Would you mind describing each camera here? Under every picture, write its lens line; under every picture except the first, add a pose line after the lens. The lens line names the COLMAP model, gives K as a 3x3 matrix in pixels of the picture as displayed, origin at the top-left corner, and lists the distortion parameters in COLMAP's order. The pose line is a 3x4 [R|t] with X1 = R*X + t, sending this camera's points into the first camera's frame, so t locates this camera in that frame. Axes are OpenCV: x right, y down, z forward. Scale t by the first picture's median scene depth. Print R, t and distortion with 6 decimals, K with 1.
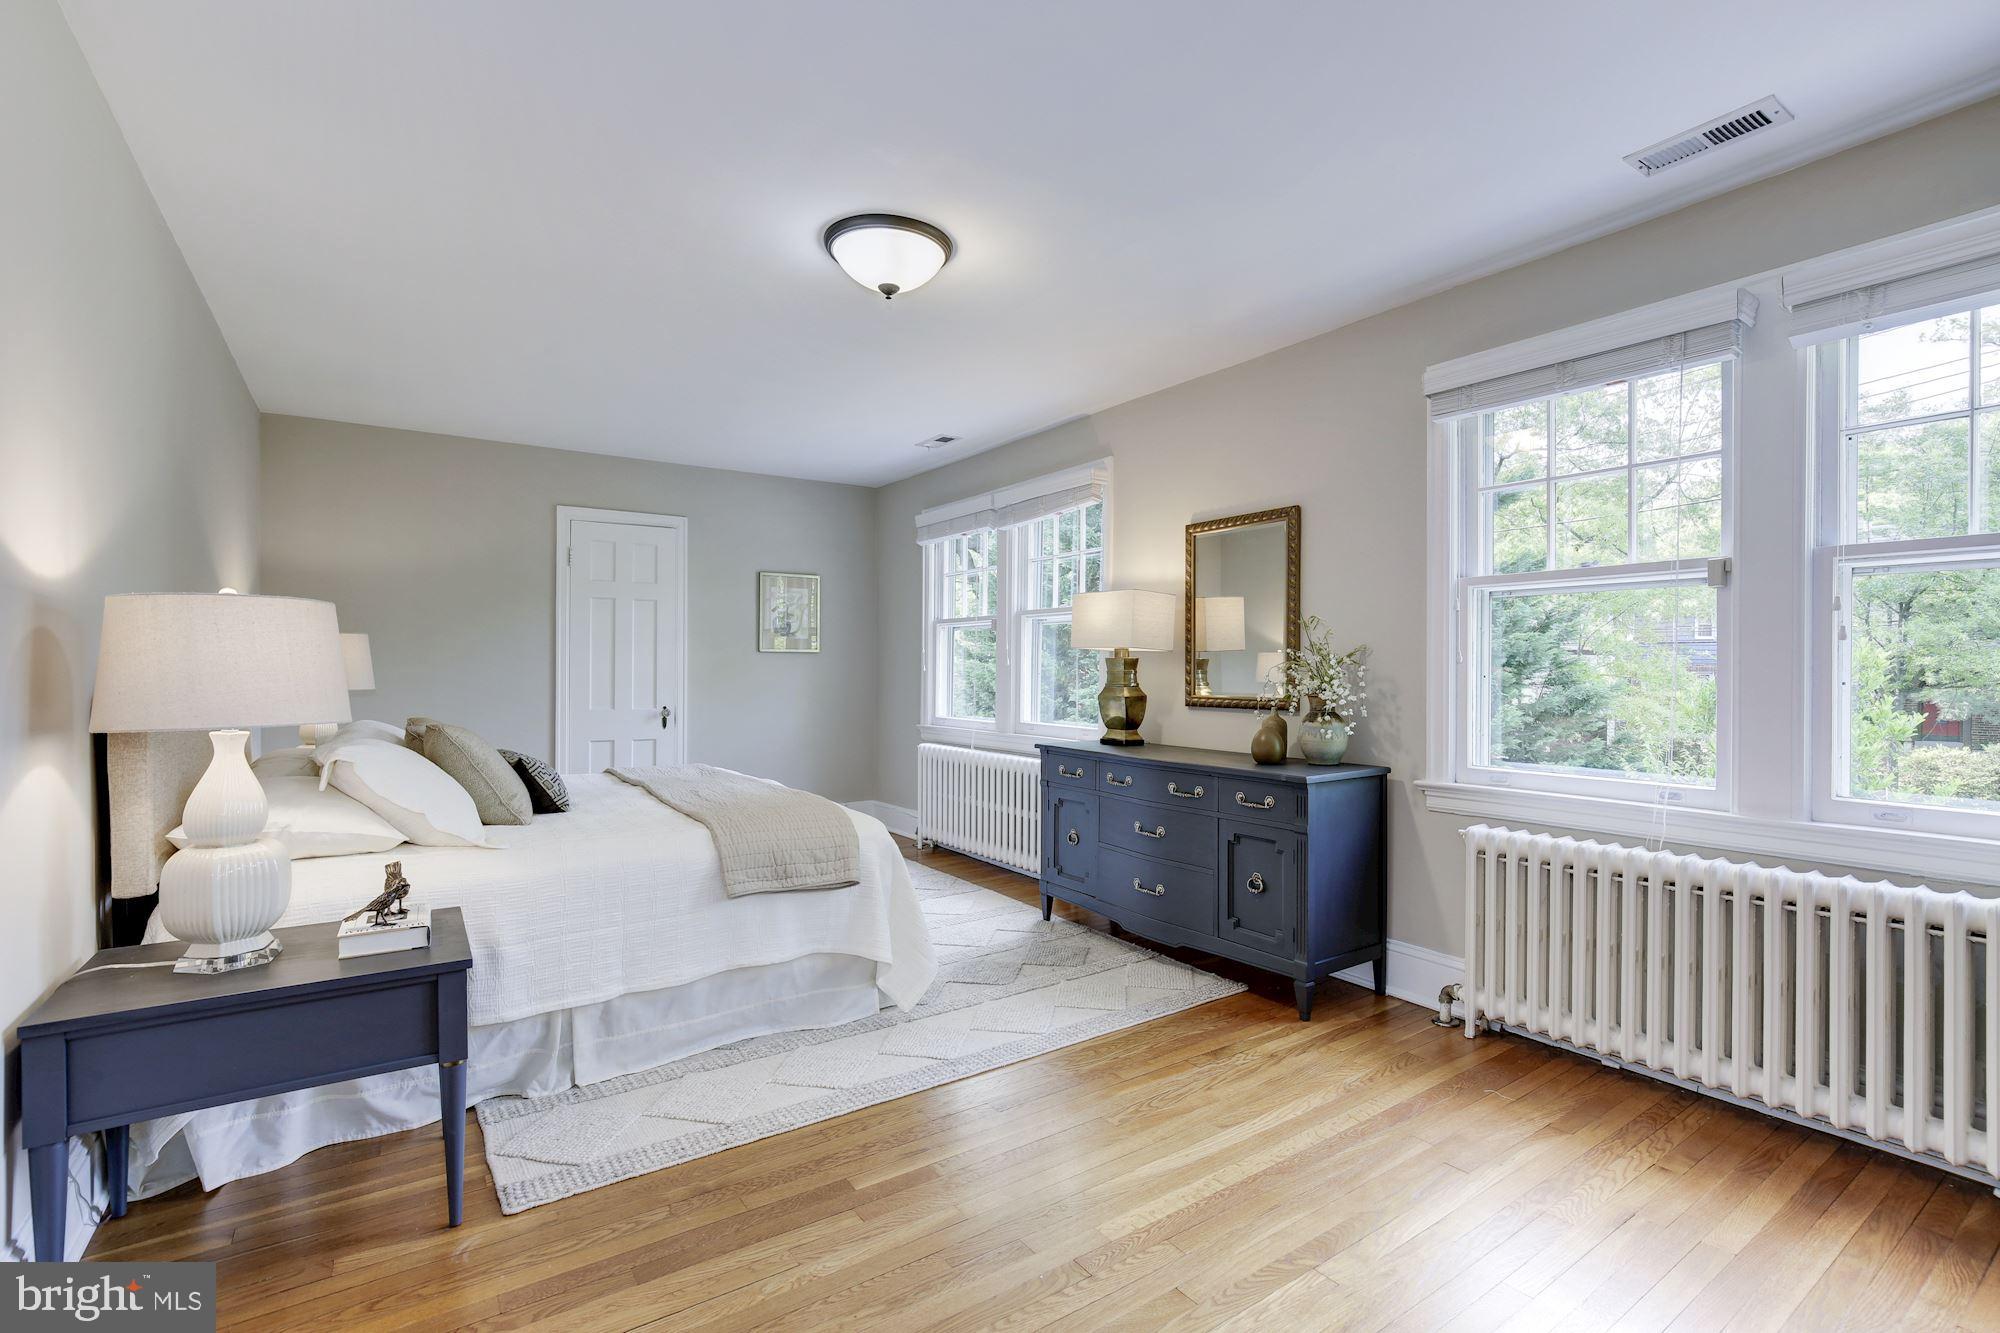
lens RADIAL K [[912.5, 0, 1010.0], [0, 912.5, 672.1], [0, 0, 1]] dist [-0.004183, -0.000589]
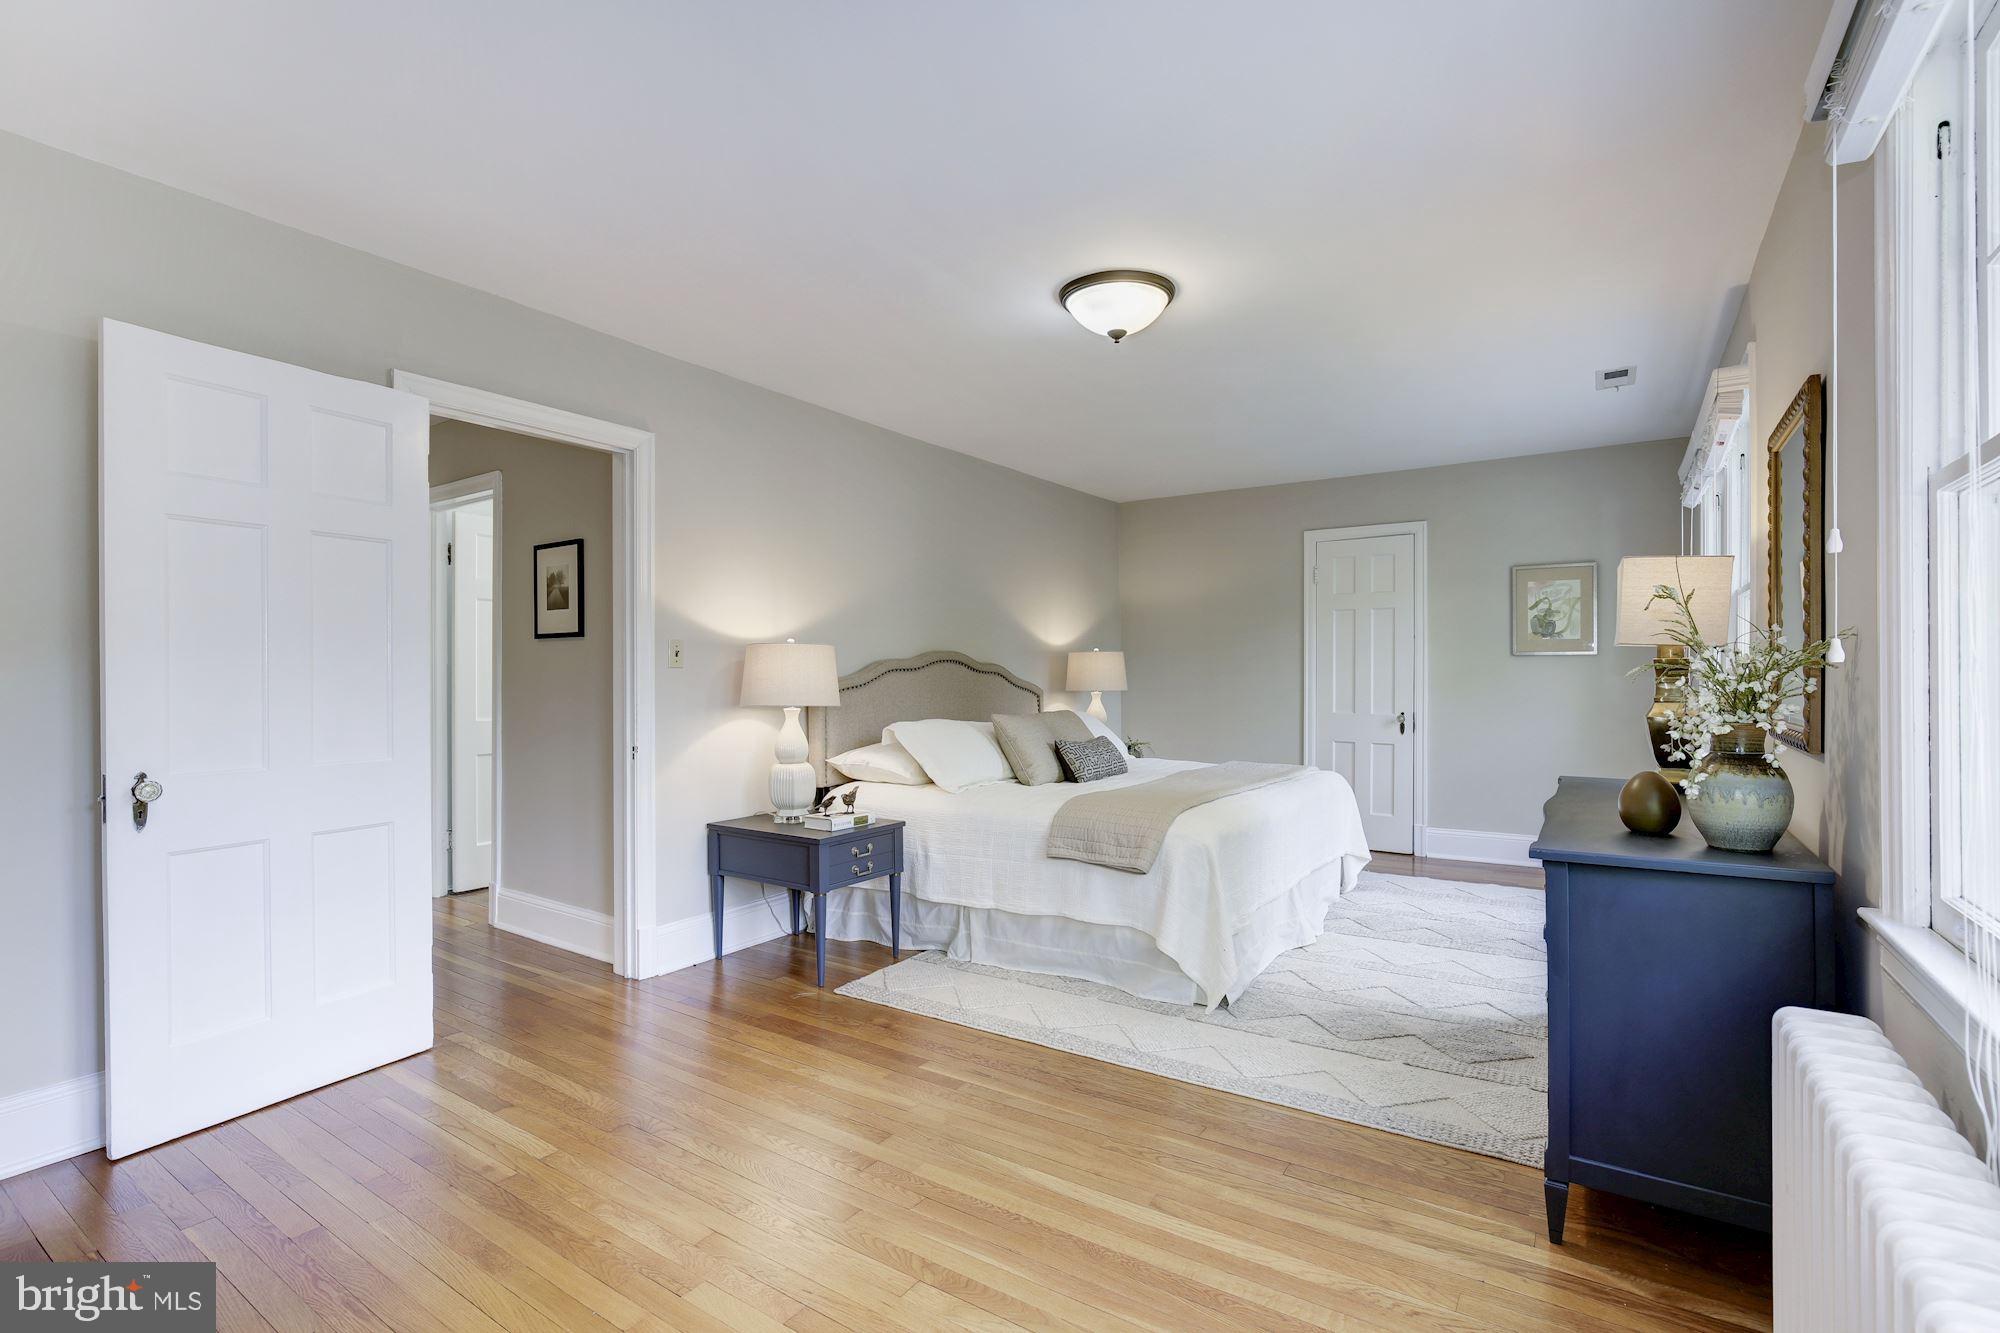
lens RADIAL K [[912.5, 0, 1007.3], [0, 912.5, 667.7], [0, 0, 1]] dist [-0.004183, -0.000589]
pose [[0.373763, -0.007376, -0.927495, 0.831625], [0.000866, 0.999971, -0.007603, -0.007992], [0.927524, 0.002039, 0.373758, 0.453726]]
